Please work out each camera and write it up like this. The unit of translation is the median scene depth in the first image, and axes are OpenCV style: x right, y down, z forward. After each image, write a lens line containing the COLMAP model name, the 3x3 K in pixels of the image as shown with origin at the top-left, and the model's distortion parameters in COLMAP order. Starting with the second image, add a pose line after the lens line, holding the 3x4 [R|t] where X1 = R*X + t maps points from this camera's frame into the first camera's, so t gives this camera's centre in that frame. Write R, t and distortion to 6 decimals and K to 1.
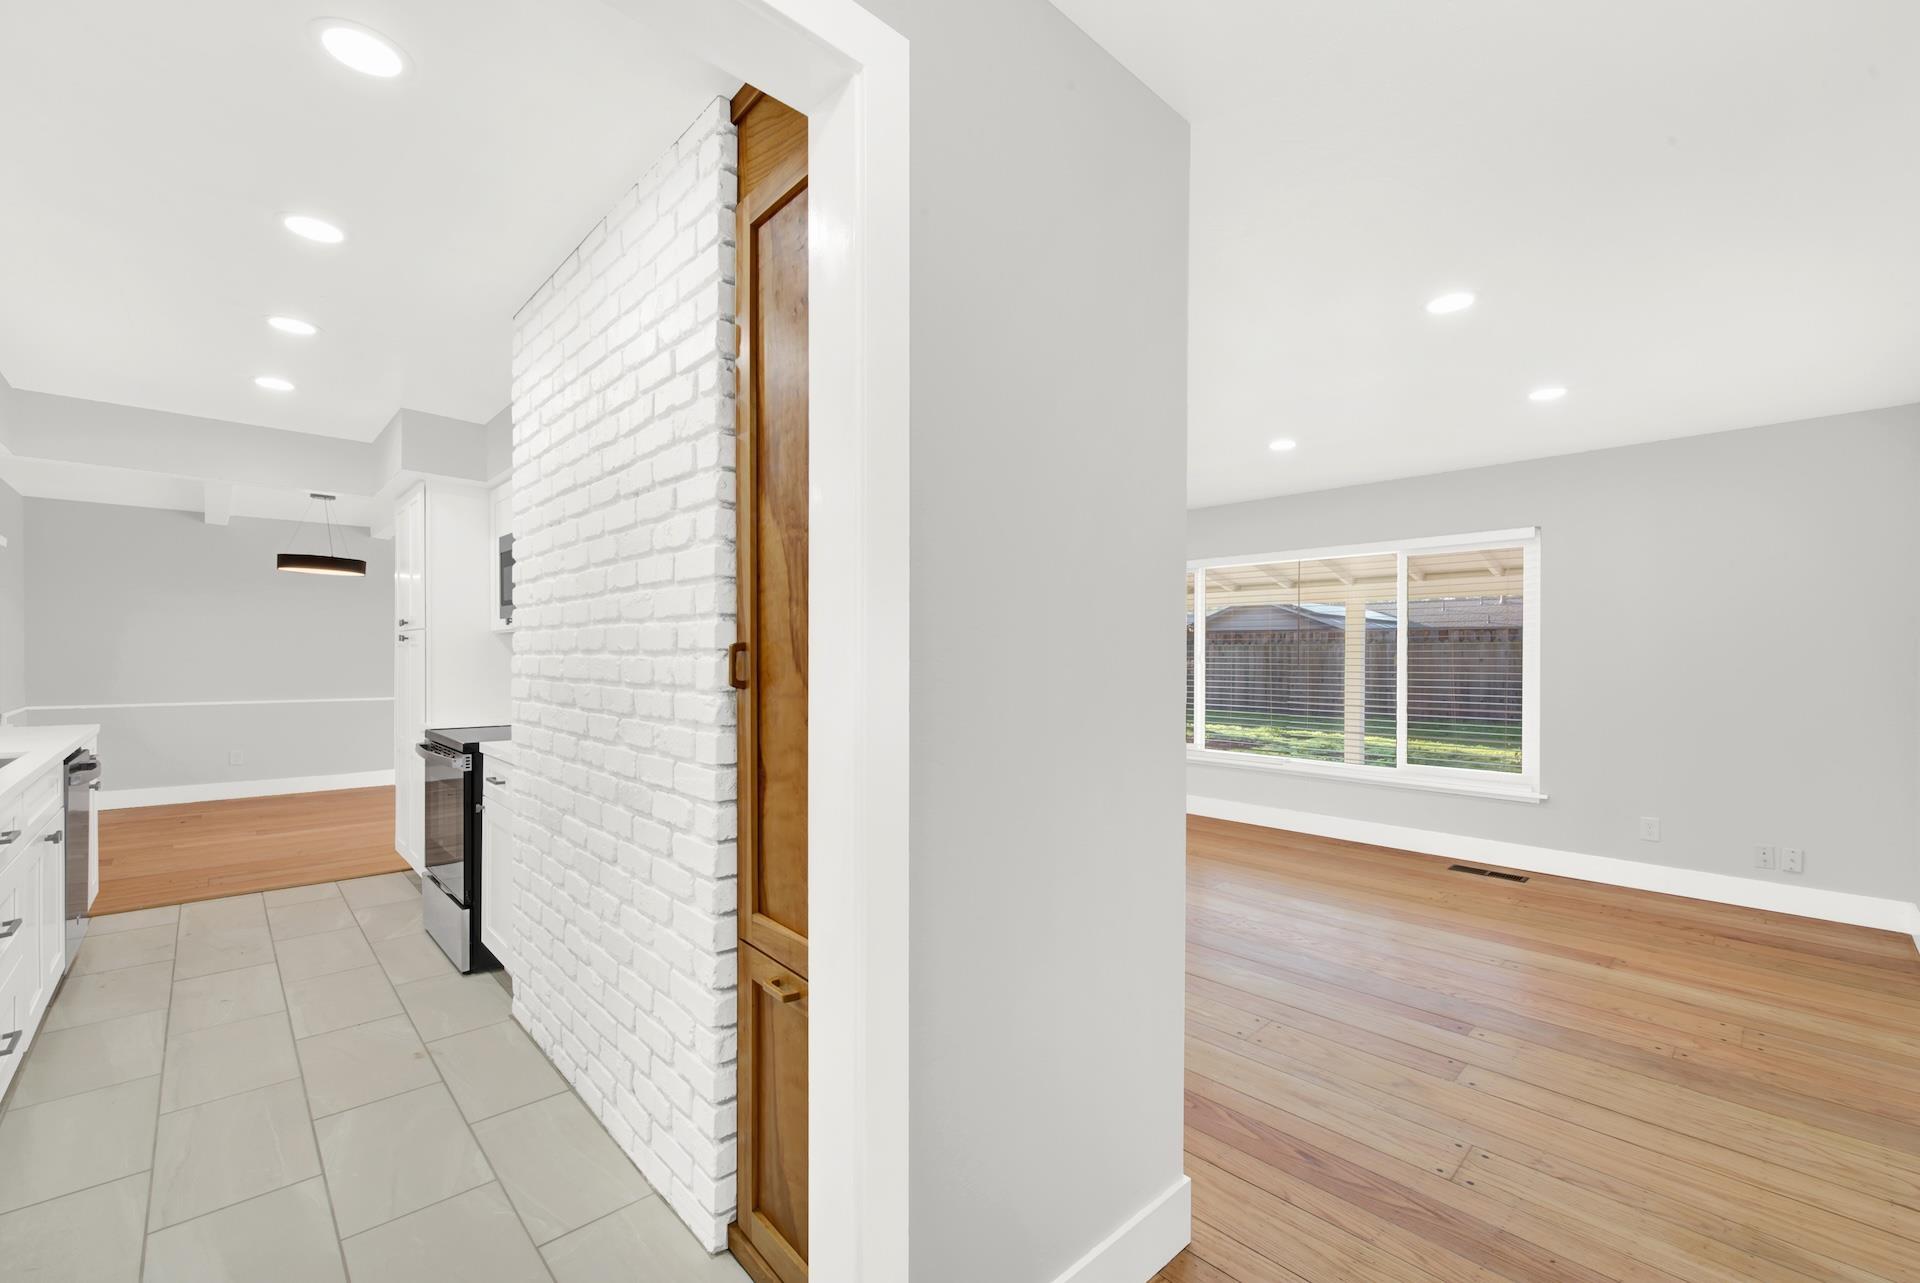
lens RADIAL K [[790.0, 0, 963.0], [0, 790.0, 662.2], [0, 0, 1]] dist [0.000506, -0.000536]
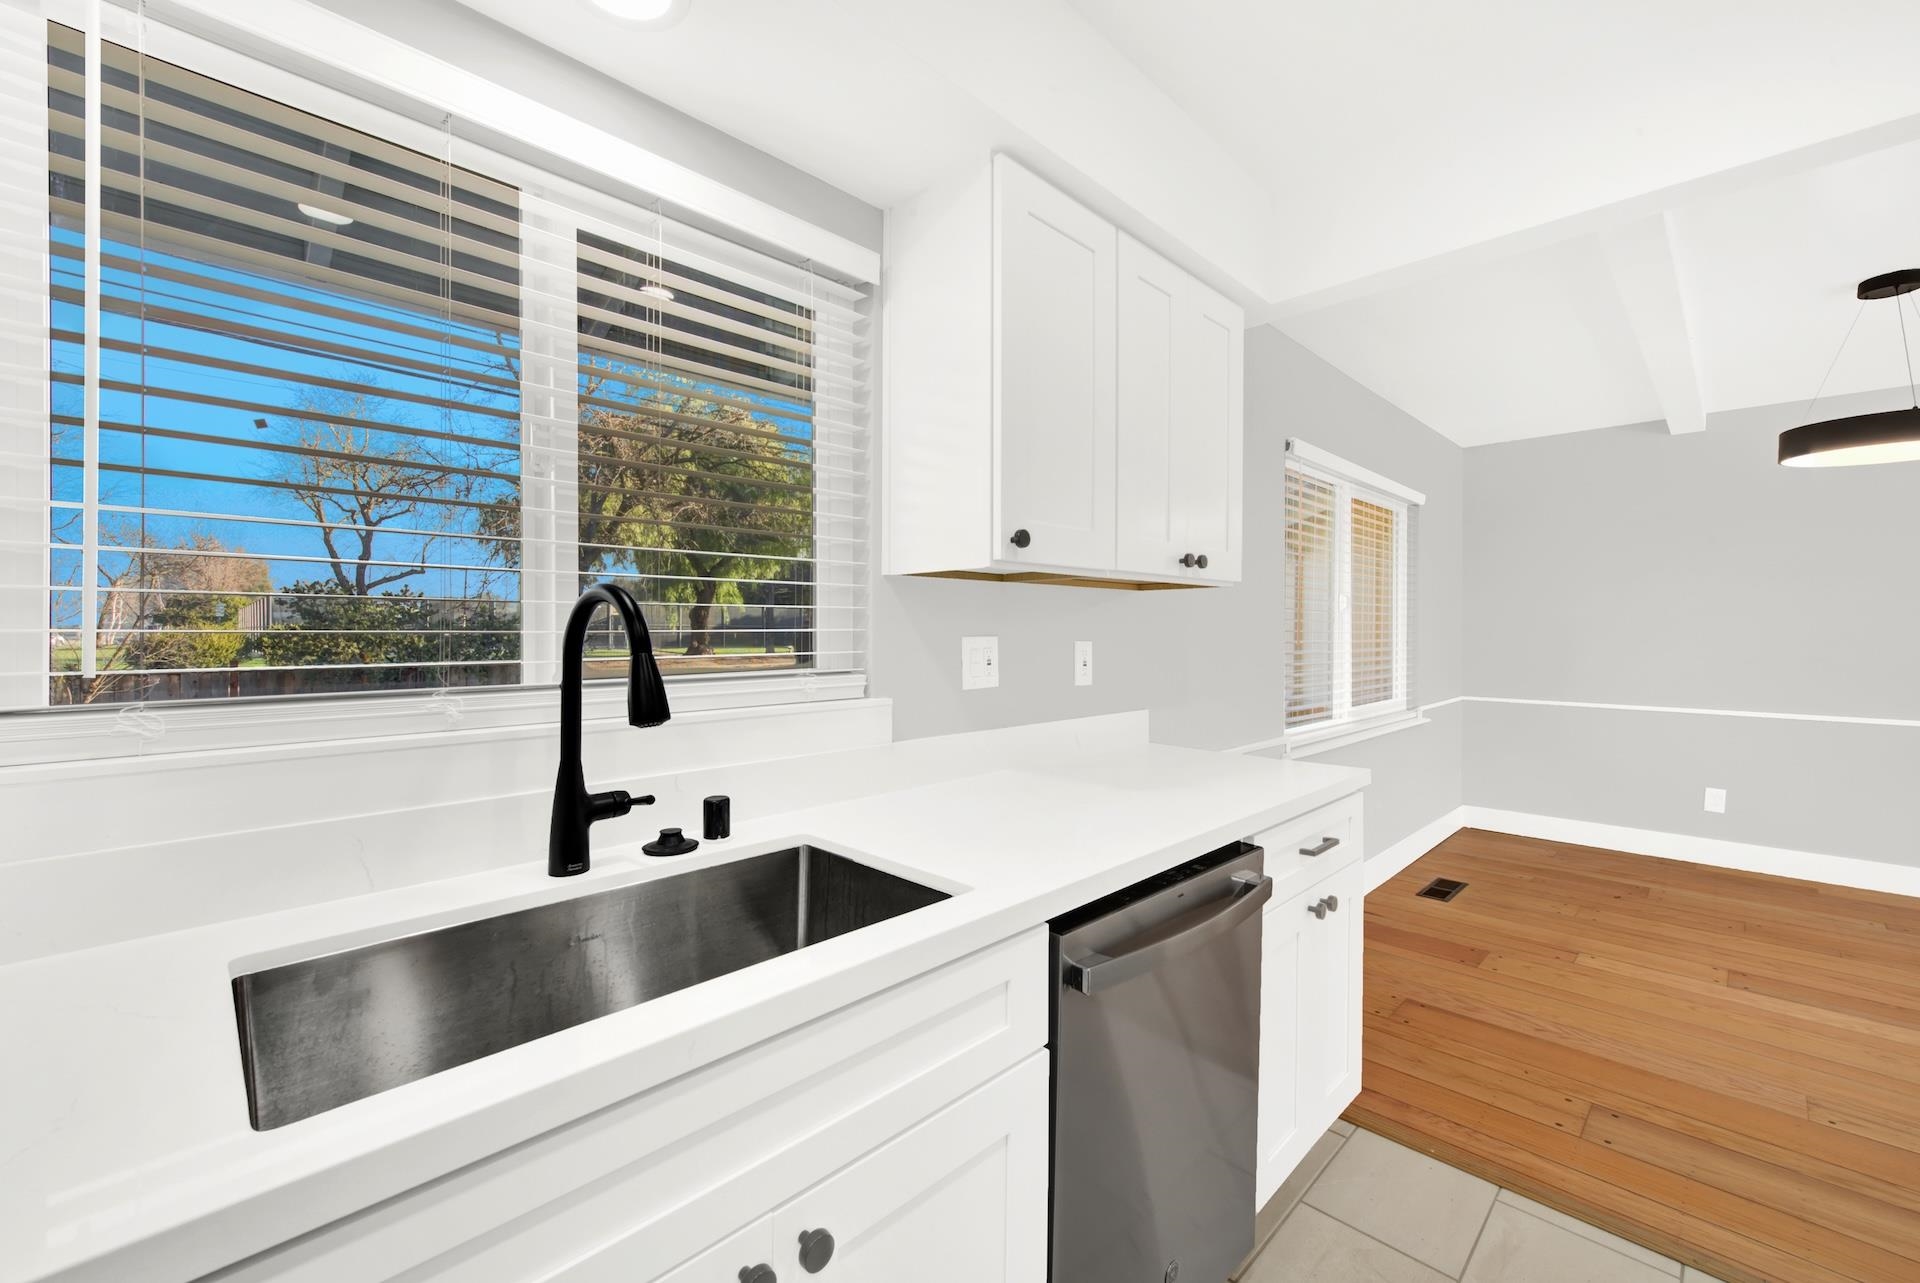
lens RADIAL K [[790.1, 0, 955.9], [0, 790.1, 637.7], [0, 0, 1]] dist [0.001892, -0.000235]
pose [[0.025555, 0.007165, -0.999648, -0.648904], [-0.012189, 0.999902, 0.006855, -0.010825], [0.999599, 0.012009, 0.025640, 0.797692]]
